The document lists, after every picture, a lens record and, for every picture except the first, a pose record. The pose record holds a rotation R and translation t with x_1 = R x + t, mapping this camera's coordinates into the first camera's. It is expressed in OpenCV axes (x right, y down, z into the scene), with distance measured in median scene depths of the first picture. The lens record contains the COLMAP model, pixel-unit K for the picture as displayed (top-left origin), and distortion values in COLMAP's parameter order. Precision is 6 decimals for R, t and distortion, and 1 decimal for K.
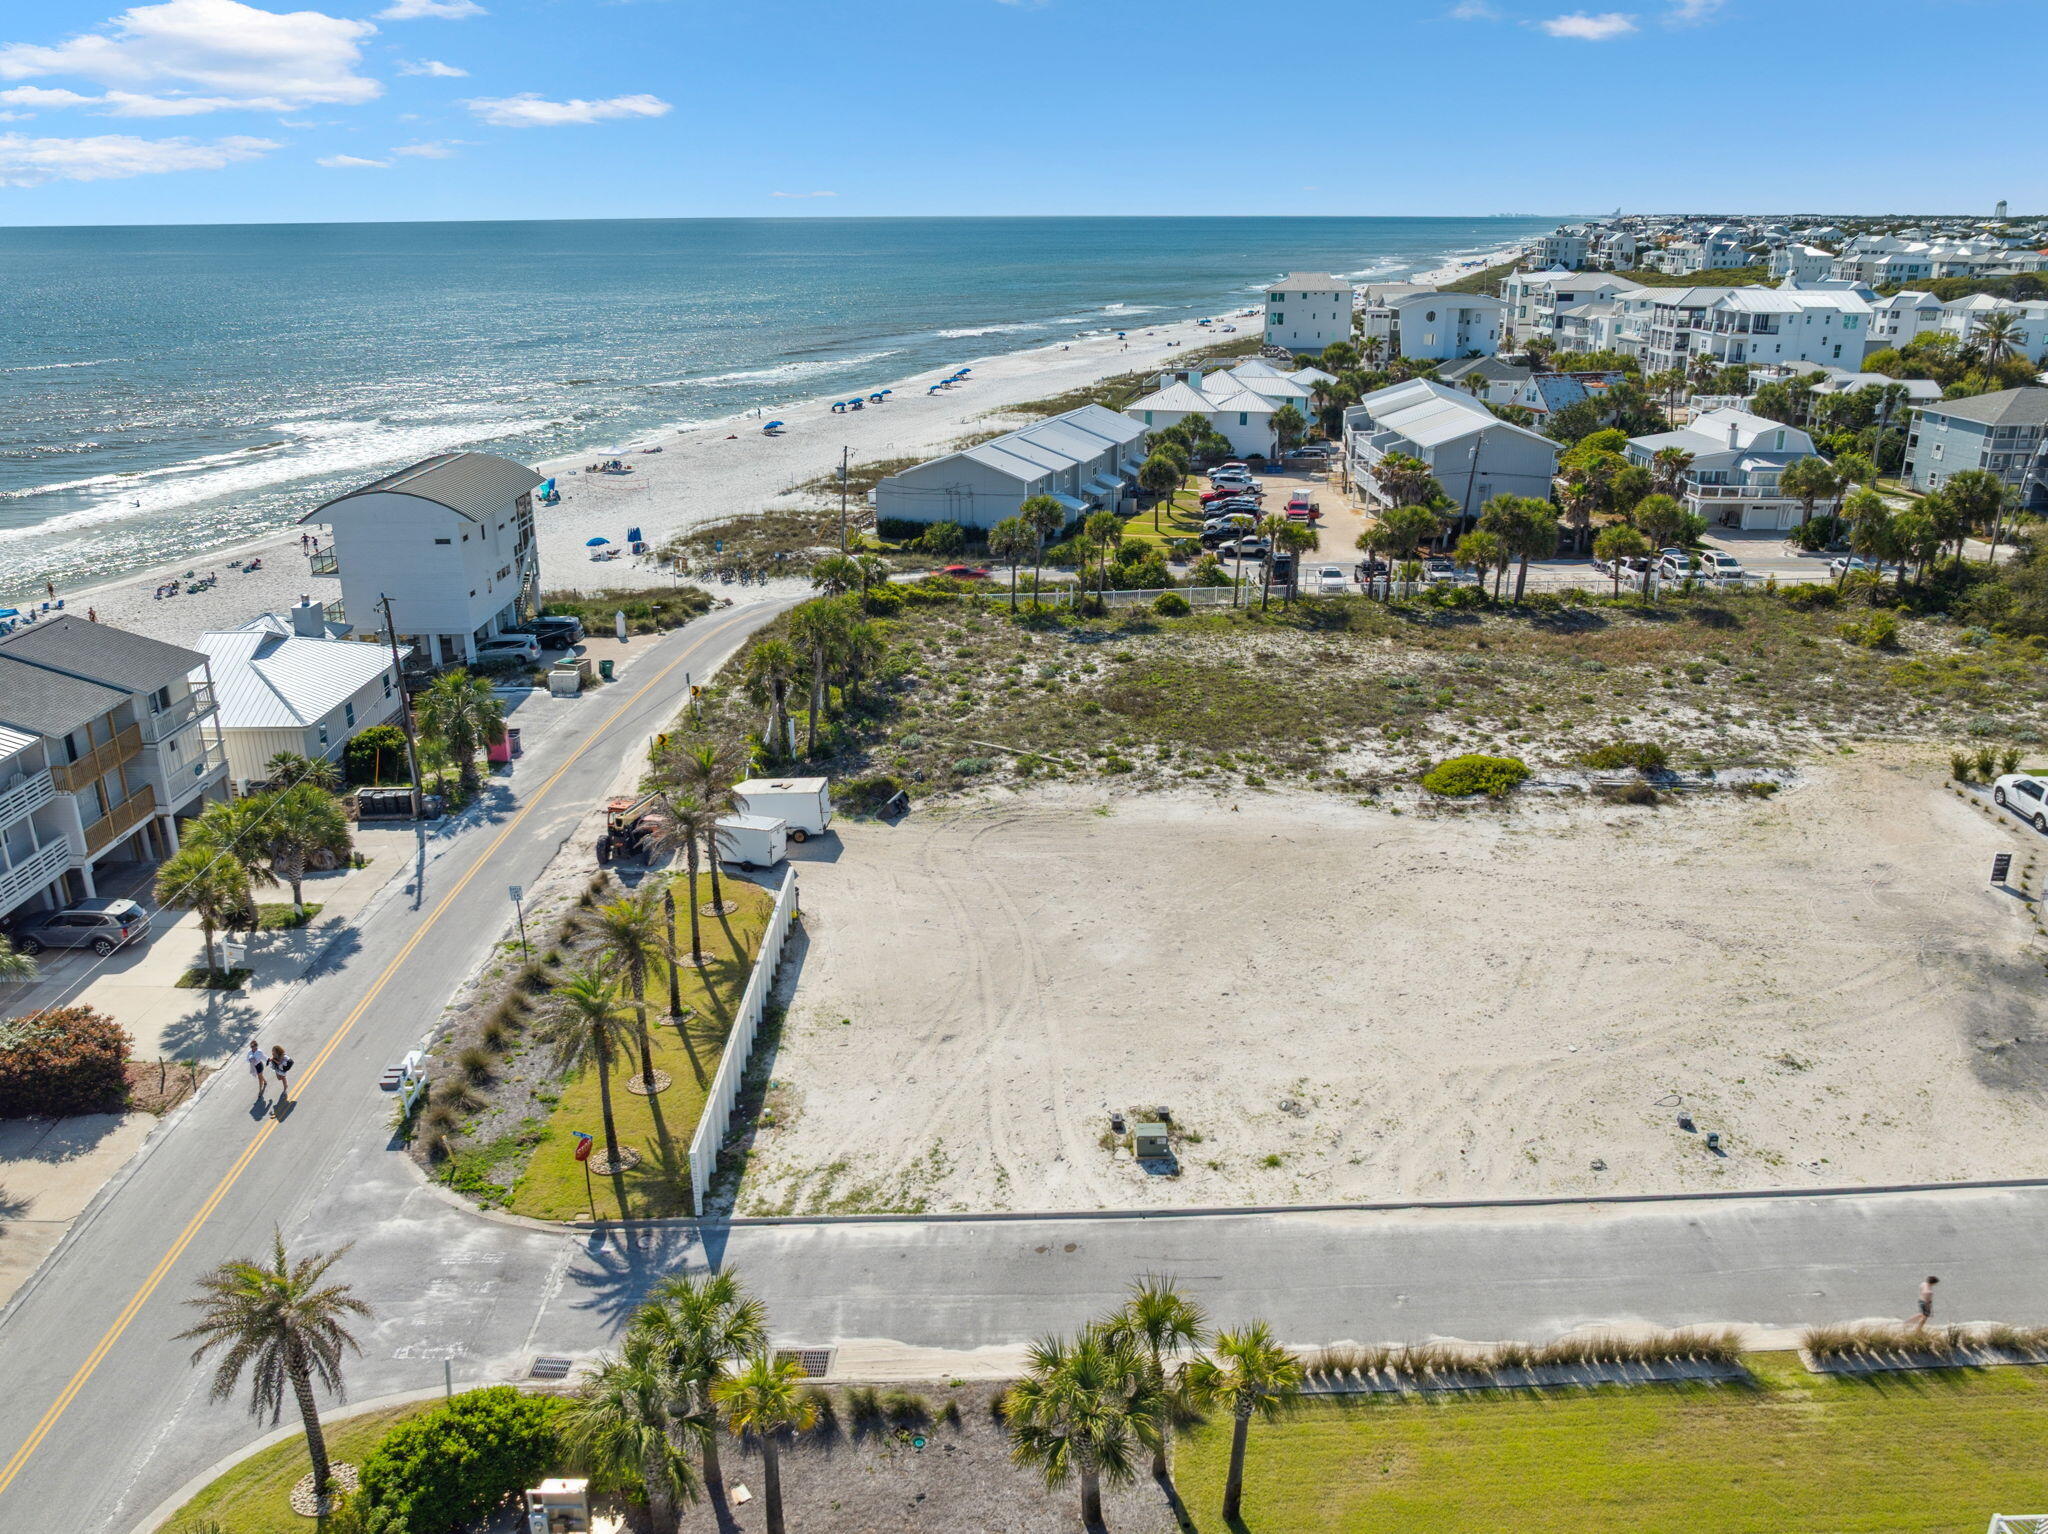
lens RADIAL K [[1530.5, 0, 1035.1], [0, 1530.5, 762.1], [0, 0, 1]] dist [-0.030255, -0.010087]
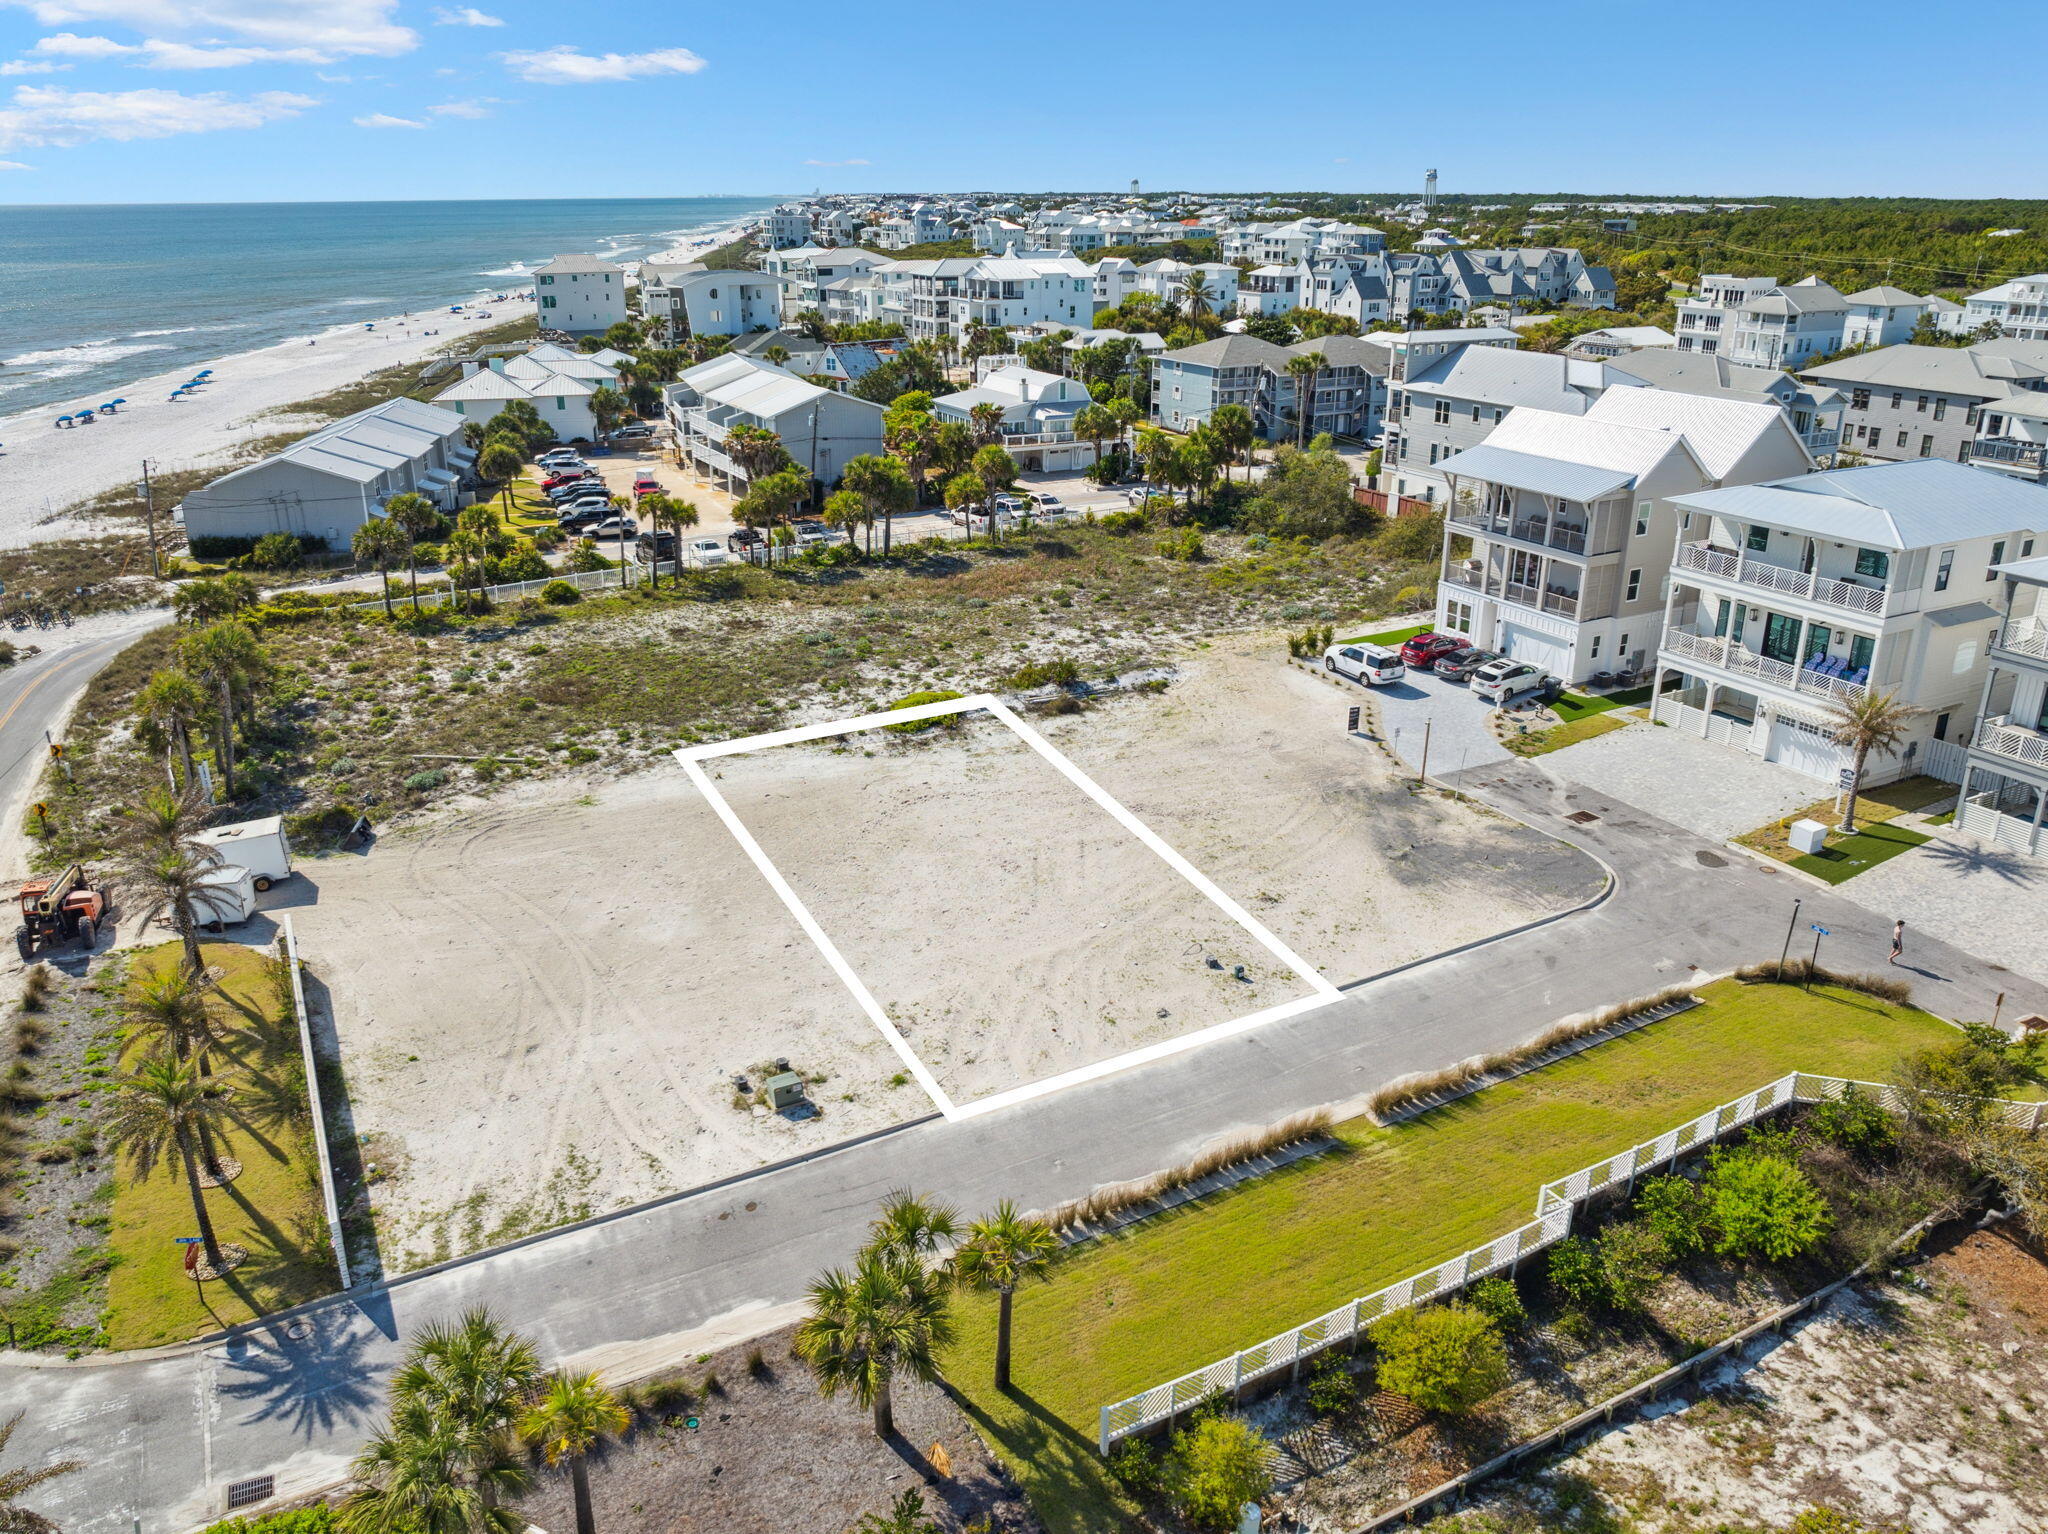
lens RADIAL K [[1502.0, 0, 1026.3], [0, 1502.0, 757.7], [0, 0, 1]] dist [-0.022509, -0.023244]
pose [[0.888509, -0.158547, 0.430599, -0.111480], [0.152369, 0.987106, 0.049051, 0.000085], [-0.432824, 0.022028, 0.901210, 0.004991]]
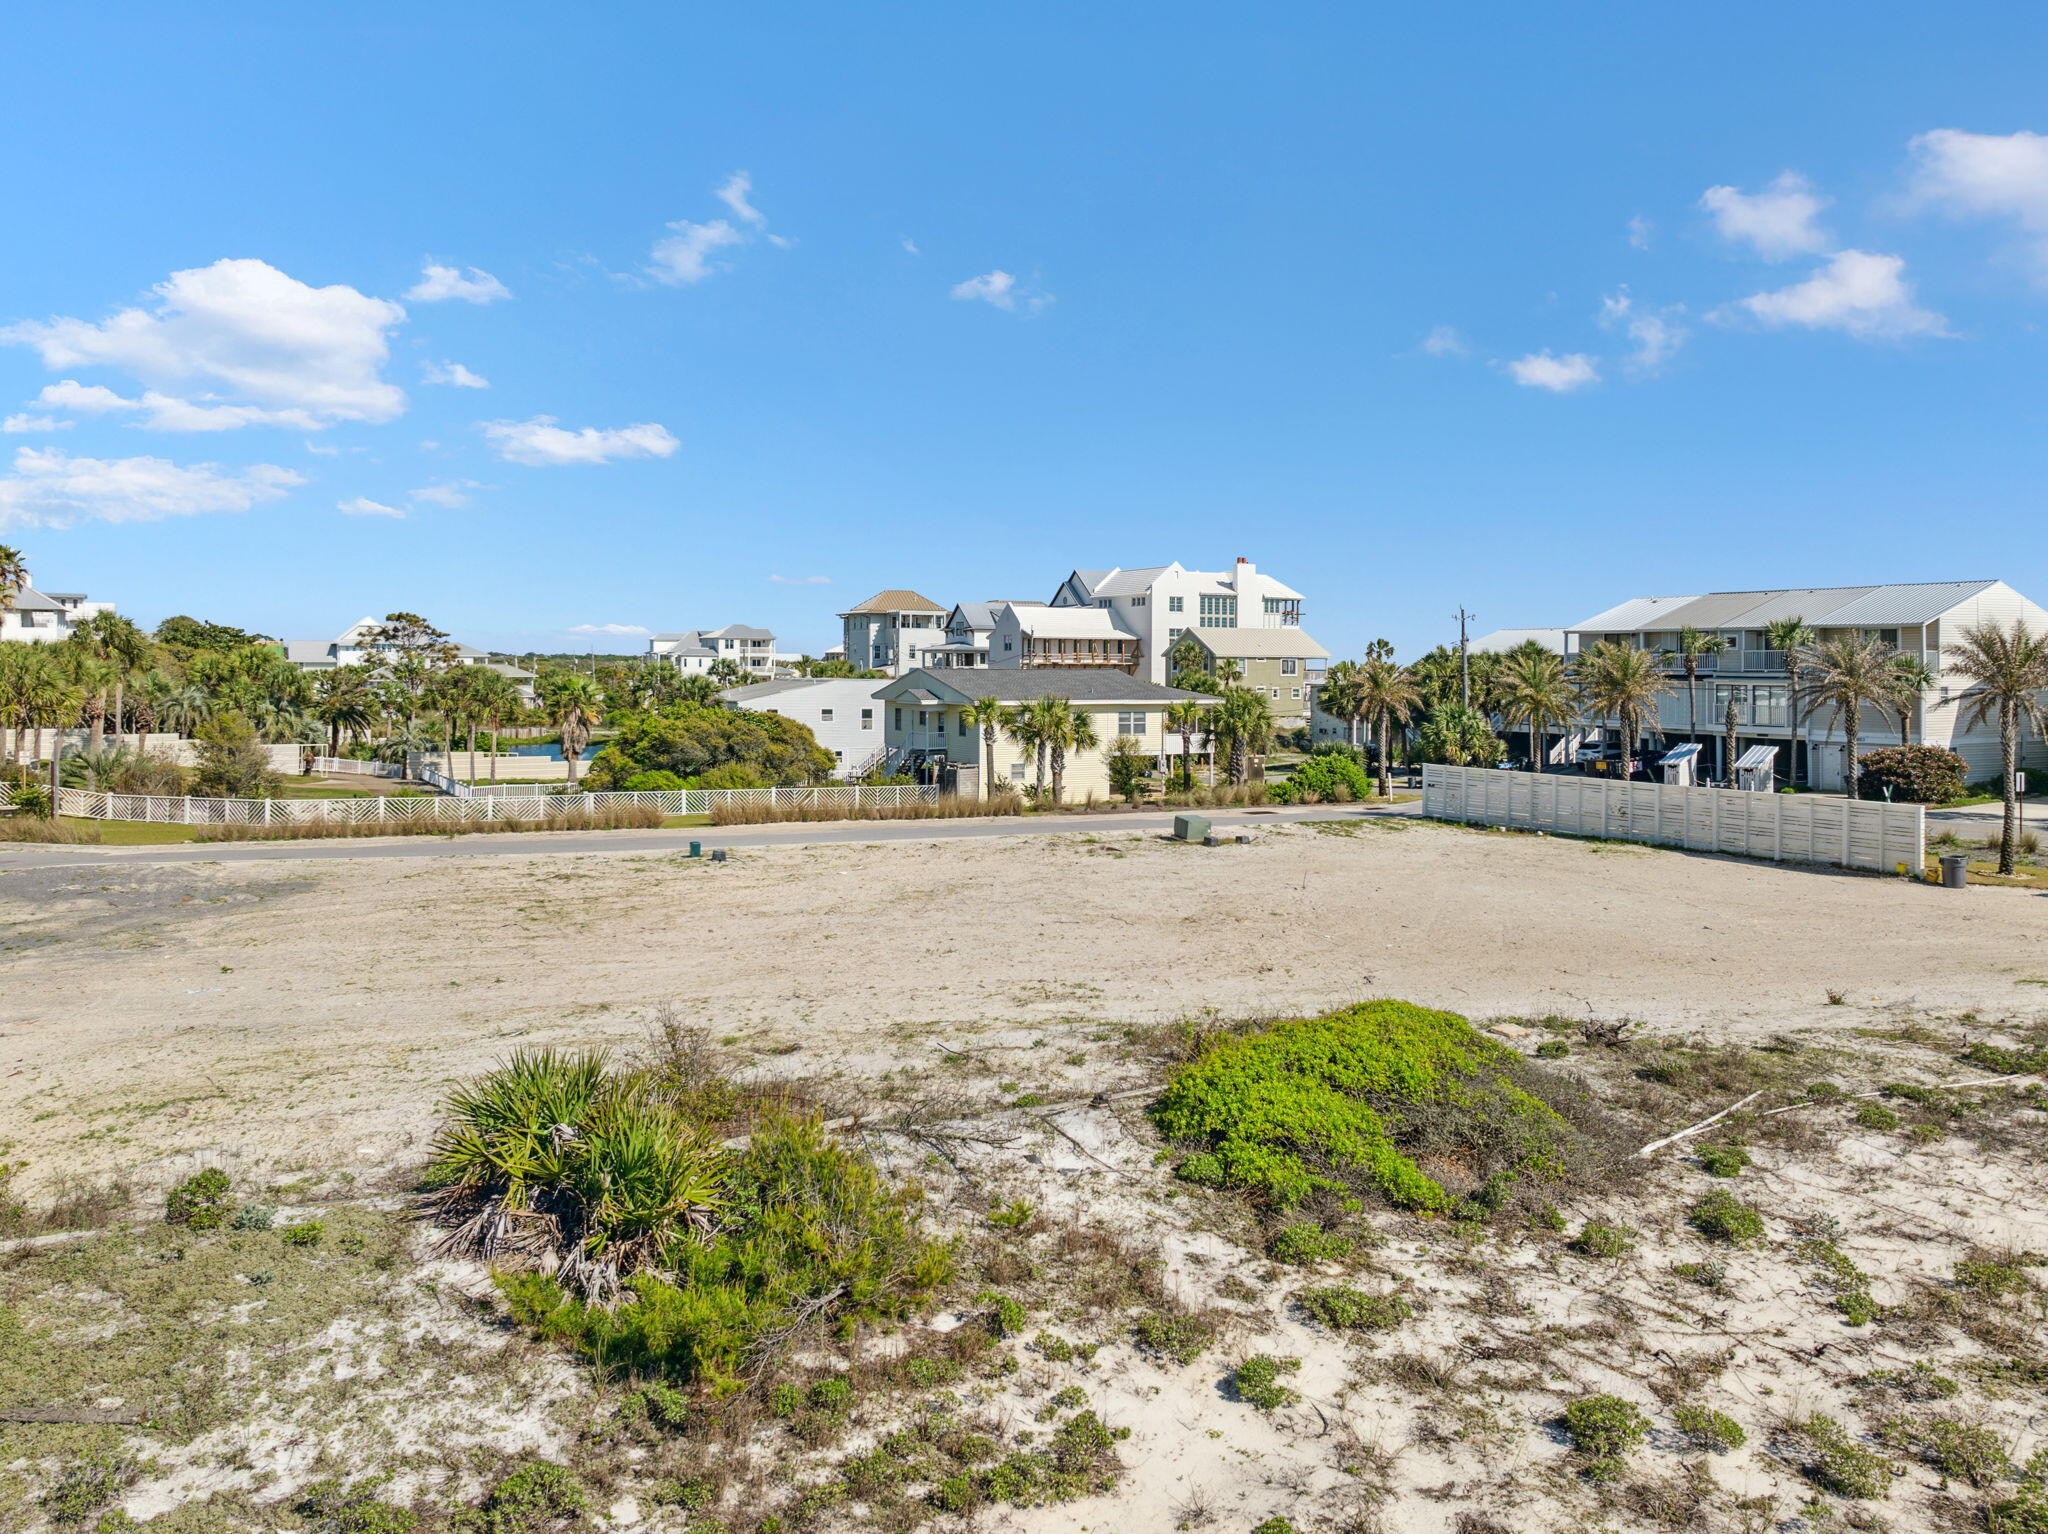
lens RADIAL K [[1487.9, 0, 1023.9], [0, 1487.9, 653.7], [0, 0, 1]] dist [-0.027672, -0.006070]
pose [[-0.886929, -0.006286, -0.461862, 0.426204], [-0.159417, 0.942634, 0.293304, -0.106625], [0.433523, 0.333769, -0.837052, 1.120287]]
